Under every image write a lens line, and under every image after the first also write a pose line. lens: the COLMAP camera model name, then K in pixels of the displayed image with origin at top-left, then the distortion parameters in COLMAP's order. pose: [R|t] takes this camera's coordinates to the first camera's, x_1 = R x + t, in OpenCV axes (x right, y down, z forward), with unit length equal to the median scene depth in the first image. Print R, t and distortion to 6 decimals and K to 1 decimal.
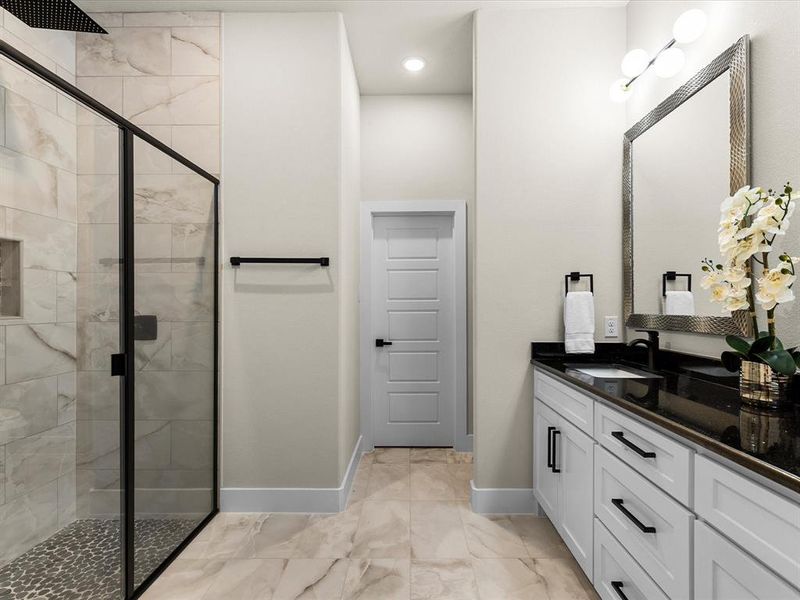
lens RADIAL K [[406.0, 0, 404.6], [0, 406.0, 302.8], [0, 0, 1]] dist [0.009131, -0.000251]
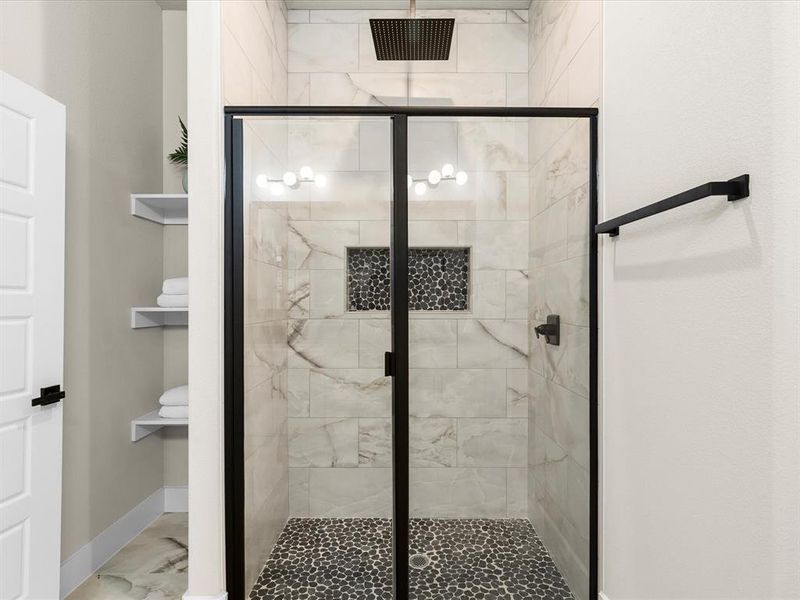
lens RADIAL K [[406.0, 0, 406.5], [0, 406.0, 300.9], [0, 0, 1]] dist [0.009131, -0.000251]
pose [[0.031811, -0.005191, -0.999480, 0.213784], [0.003067, 0.999982, -0.005096, 0.007634], [0.999489, -0.002904, 0.031826, 0.814398]]
